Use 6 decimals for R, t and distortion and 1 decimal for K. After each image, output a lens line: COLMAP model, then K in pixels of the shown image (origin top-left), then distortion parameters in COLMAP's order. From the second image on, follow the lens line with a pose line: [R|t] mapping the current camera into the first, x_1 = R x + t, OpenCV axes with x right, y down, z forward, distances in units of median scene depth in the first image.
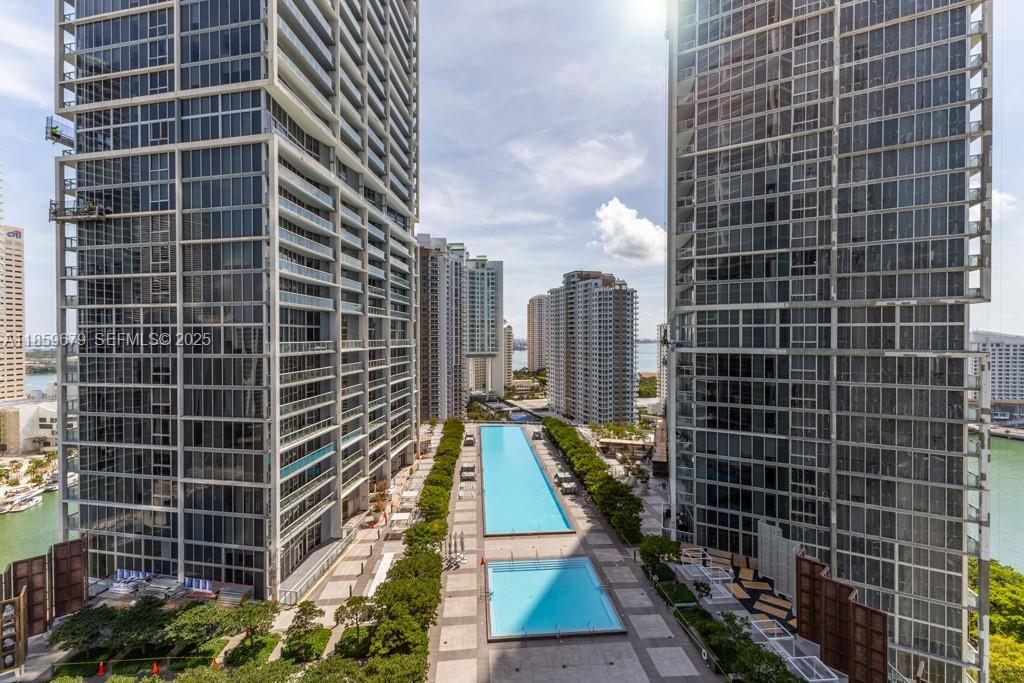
lens RADIAL K [[440.3, 0, 512.8], [0, 440.3, 338.8], [0, 0, 1]] dist [0.012901, -0.004377]
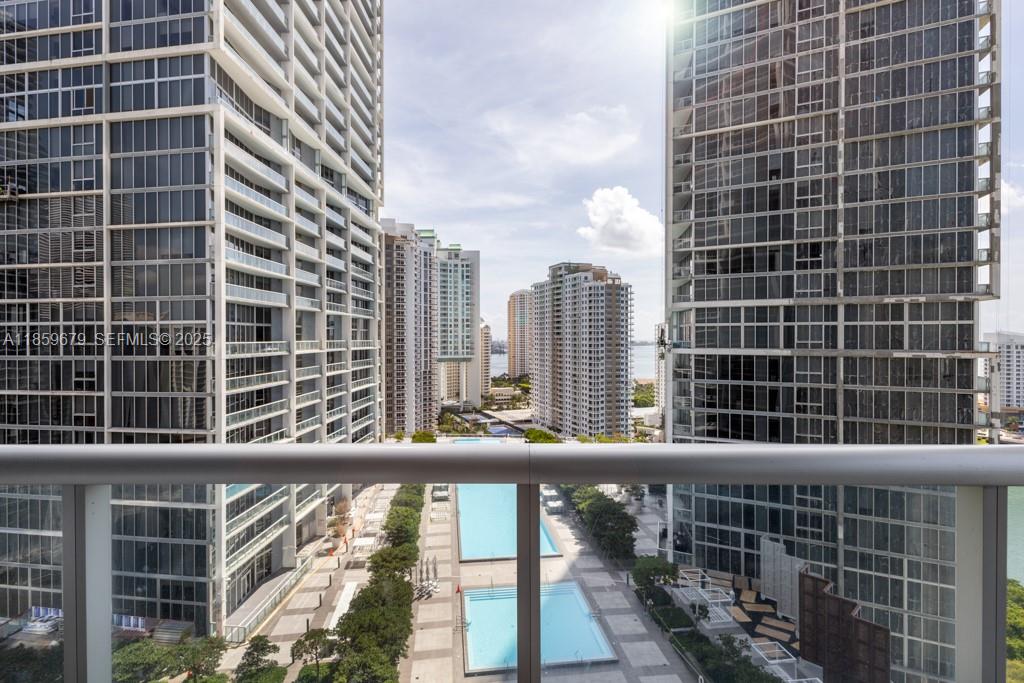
lens RADIAL K [[508.8, 0, 513.9], [0, 508.8, 338.7], [0, 0, 1]] dist [0.022971, -0.013560]
pose [[0.998973, -0.000417, 0.045300, -0.003047], [0.000582, 0.999993, -0.003610, 0.003869], [-0.045298, 0.003632, 0.998967, -0.034976]]
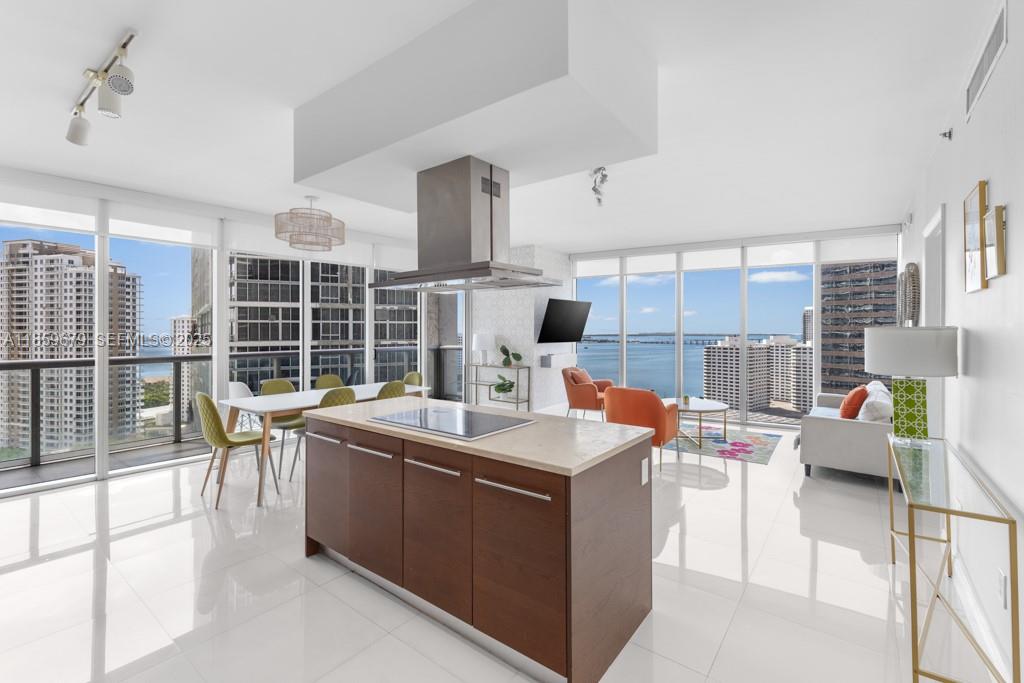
lens RADIAL K [[441.2, 0, 507.7], [0, 441.2, 330.5], [0, 0, 1]] dist [0.020052, -0.000210]
pose [[0.564053, -0.000331, 0.825739, -0.105812], [0.008348, 0.999951, -0.005301, 0.005434], [-0.825696, 0.009883, 0.564028, -0.140041]]
